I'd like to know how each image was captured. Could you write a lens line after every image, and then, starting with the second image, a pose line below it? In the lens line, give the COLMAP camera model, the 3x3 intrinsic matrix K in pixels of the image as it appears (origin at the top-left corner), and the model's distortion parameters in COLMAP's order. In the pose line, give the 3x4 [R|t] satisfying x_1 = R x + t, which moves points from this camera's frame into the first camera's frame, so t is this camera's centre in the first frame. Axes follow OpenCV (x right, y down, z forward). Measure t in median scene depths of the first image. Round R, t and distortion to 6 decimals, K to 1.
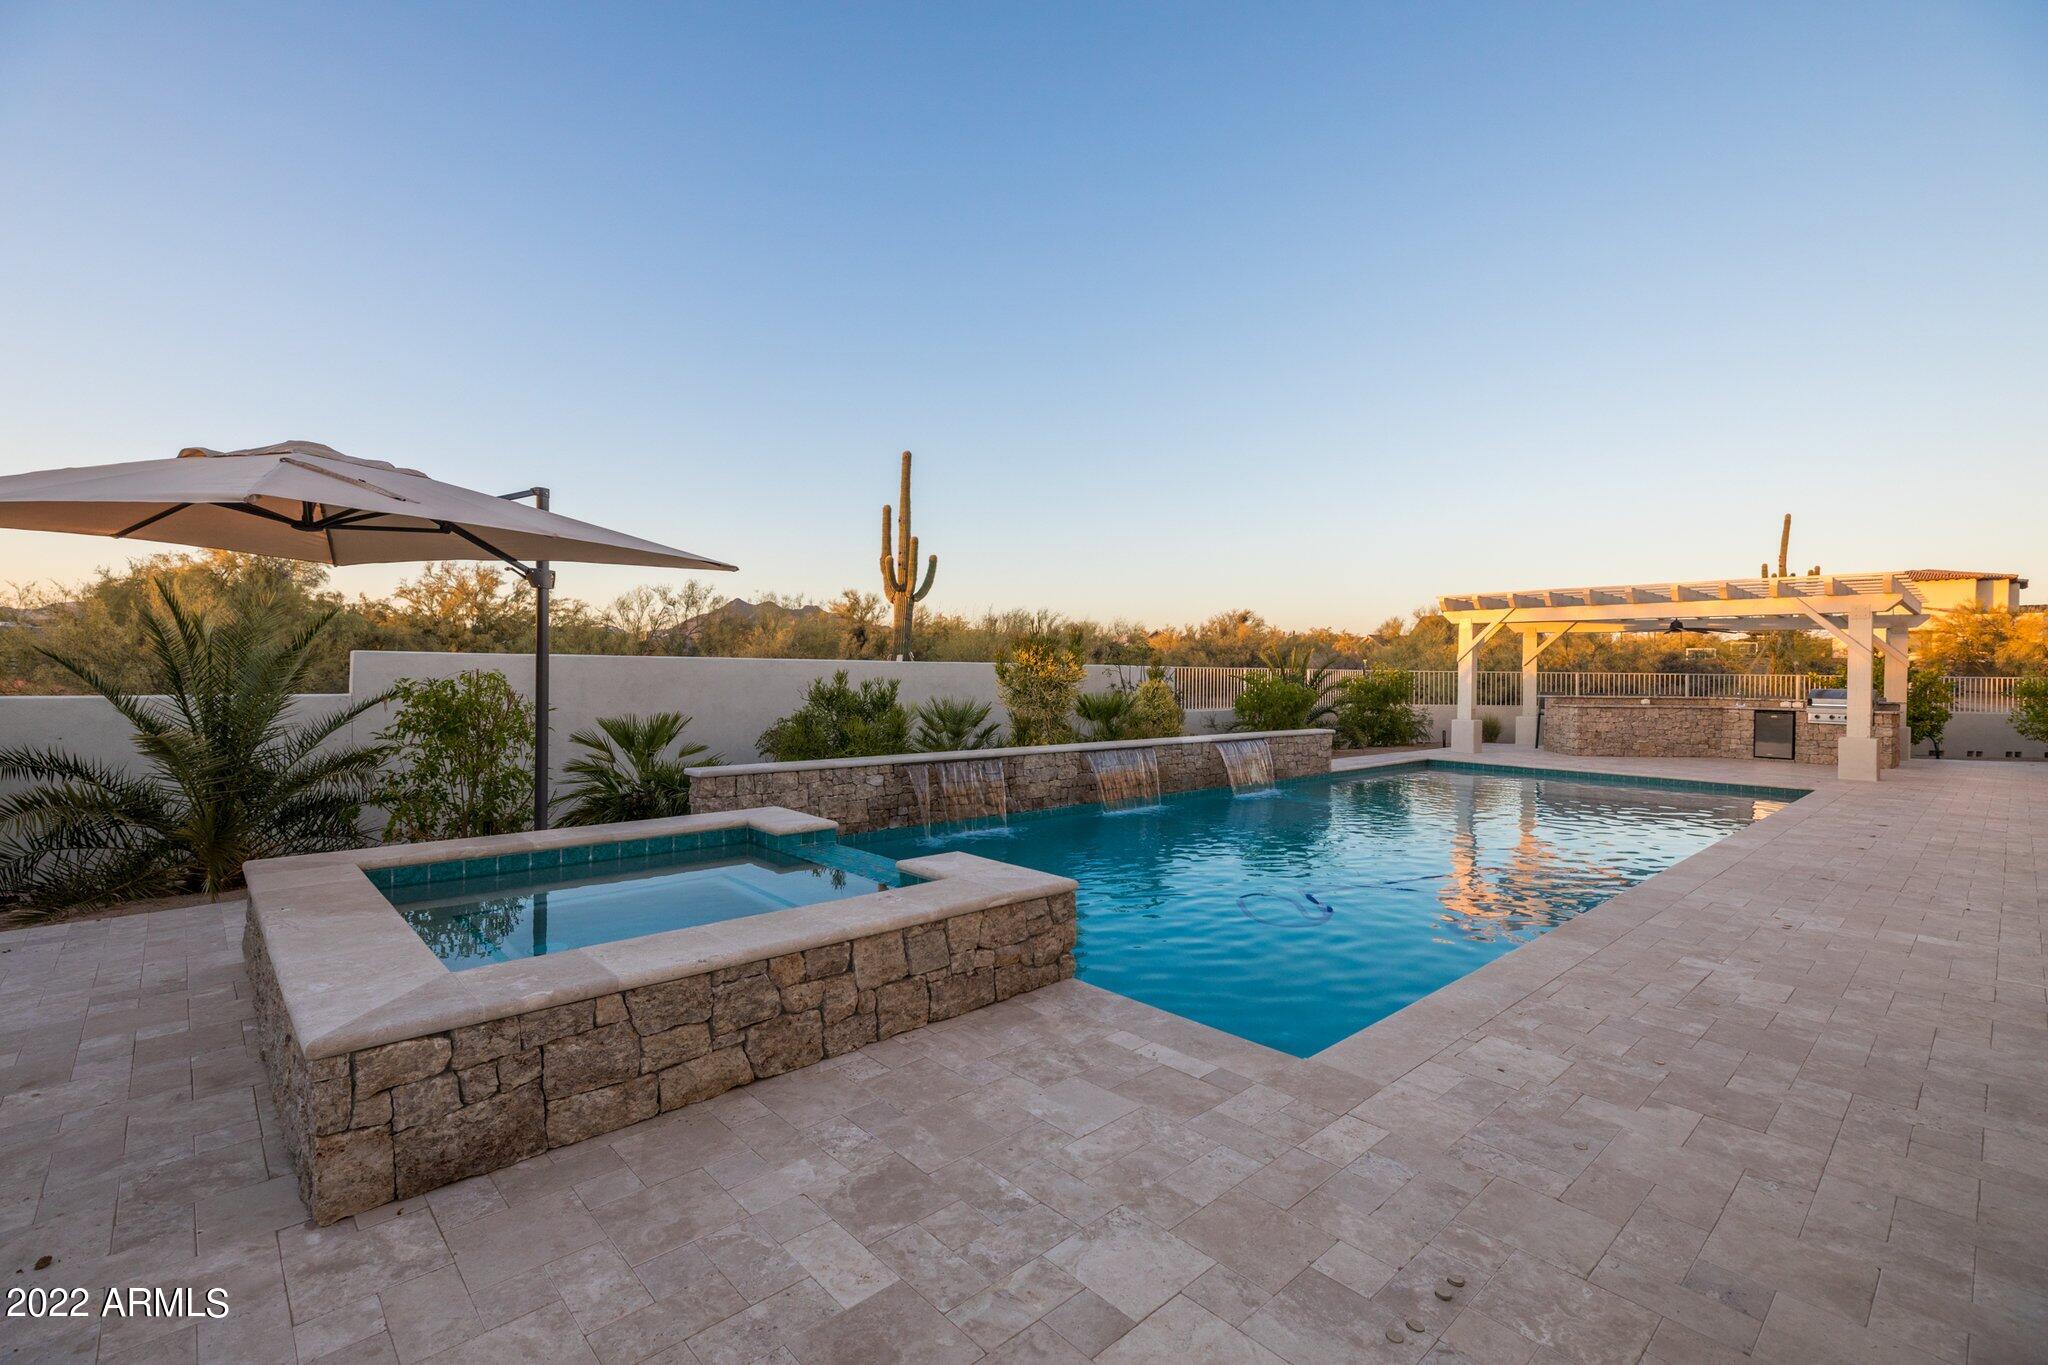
lens RADIAL K [[914.5, 0, 1008.1], [0, 914.5, 673.6], [0, 0, 1]] dist [0.002339, 0.000180]
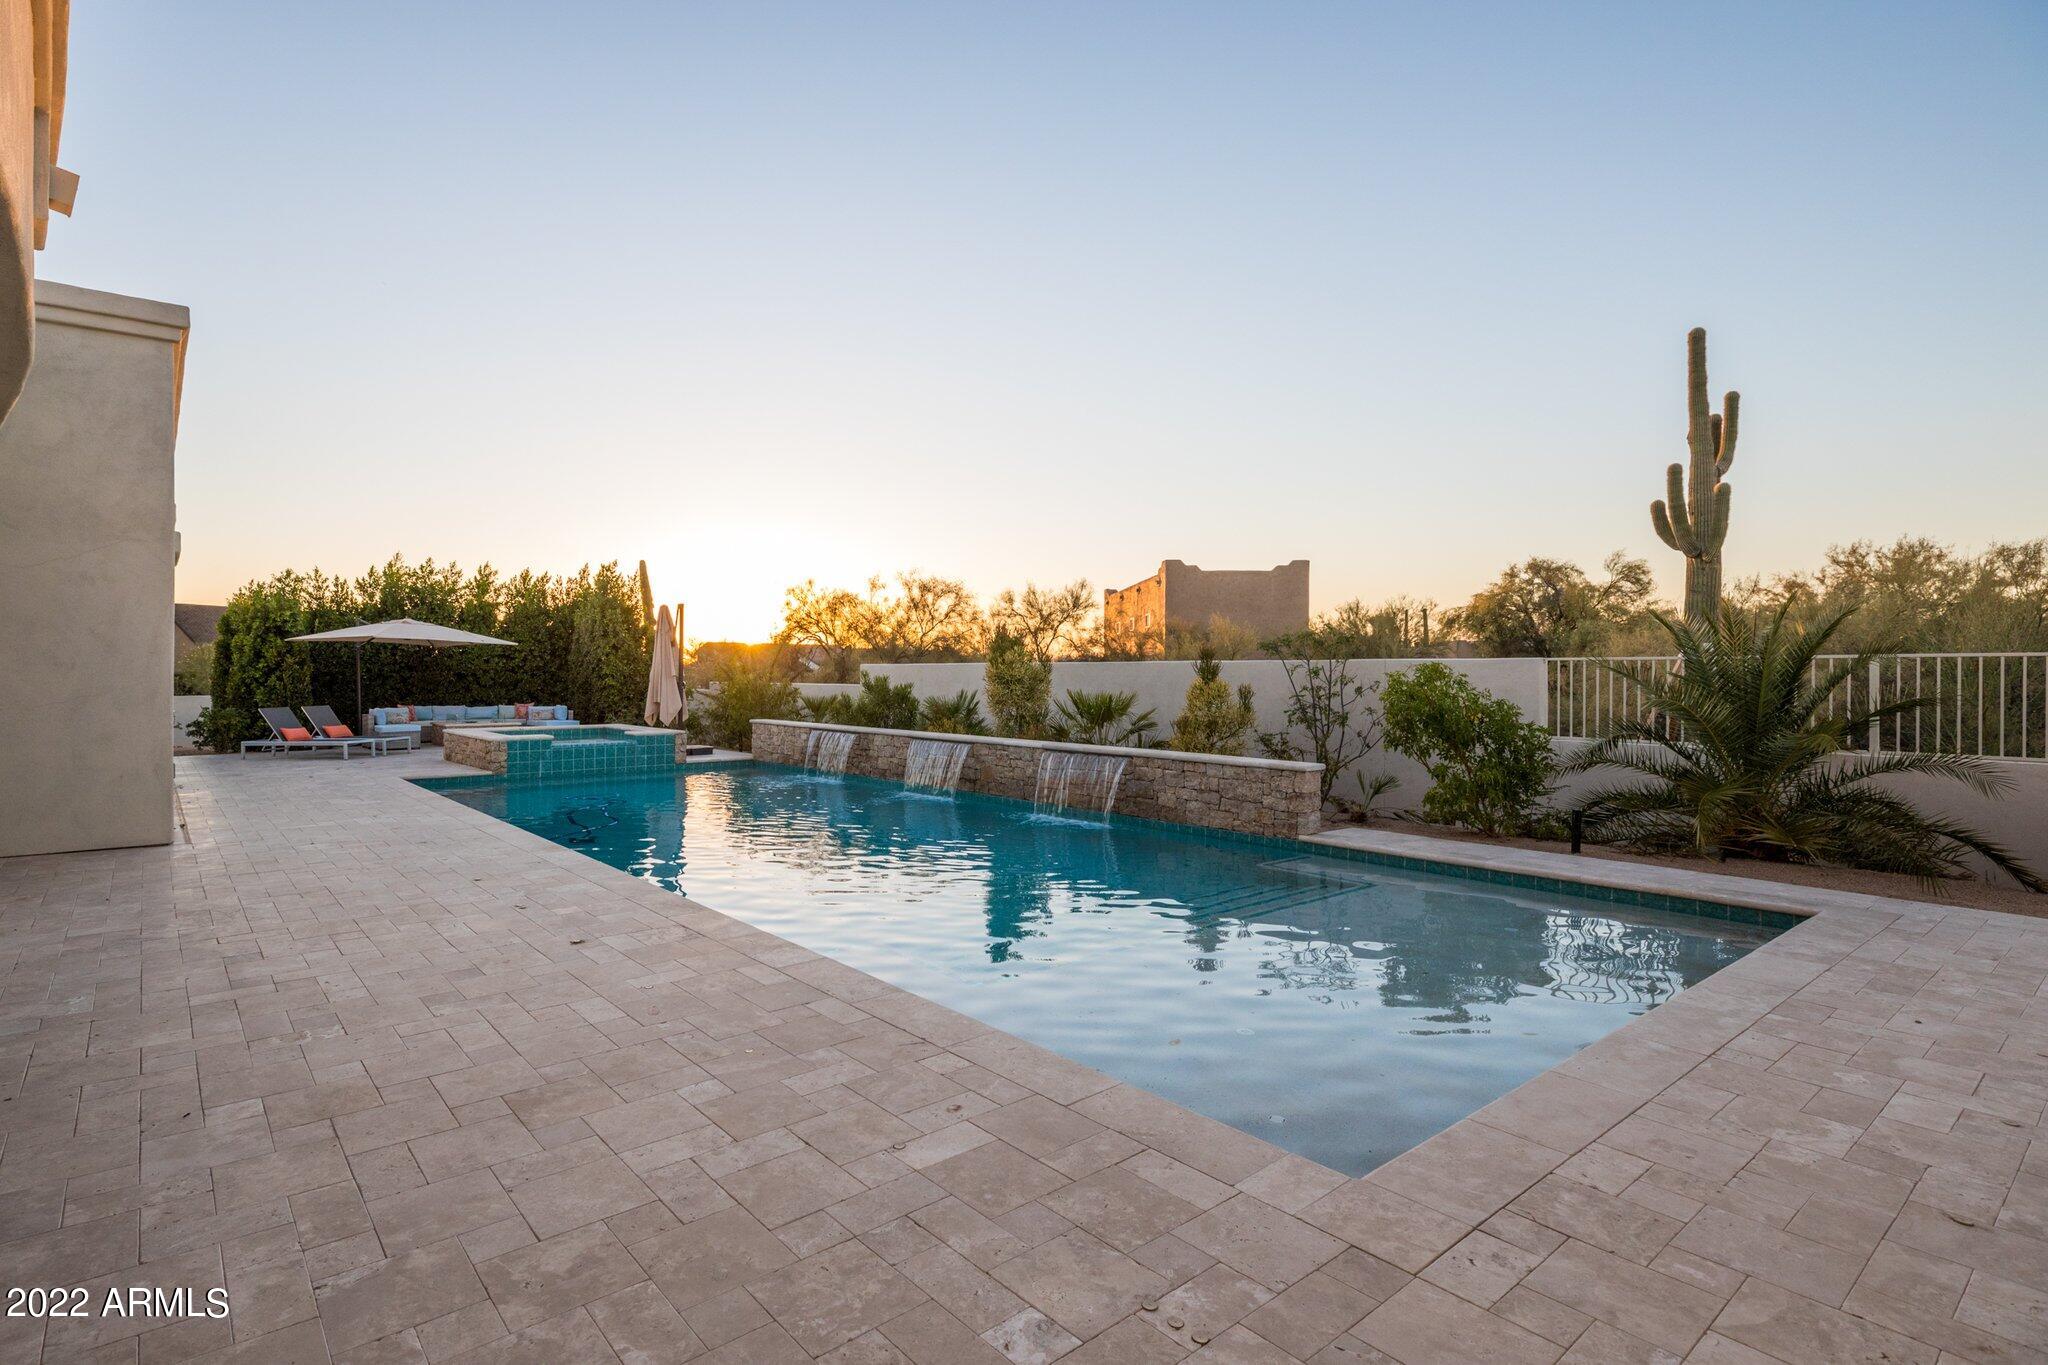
lens RADIAL K [[1000.3, 0, 927.9], [0, 1000.3, 679.7], [0, 0, 1]] dist [0.009116, -0.000143]
pose [[-0.074522, -0.005660, -0.997203, 1.509056], [-0.005531, 0.999971, -0.005263, 0.019384], [0.997204, 0.005123, -0.074552, 1.242817]]
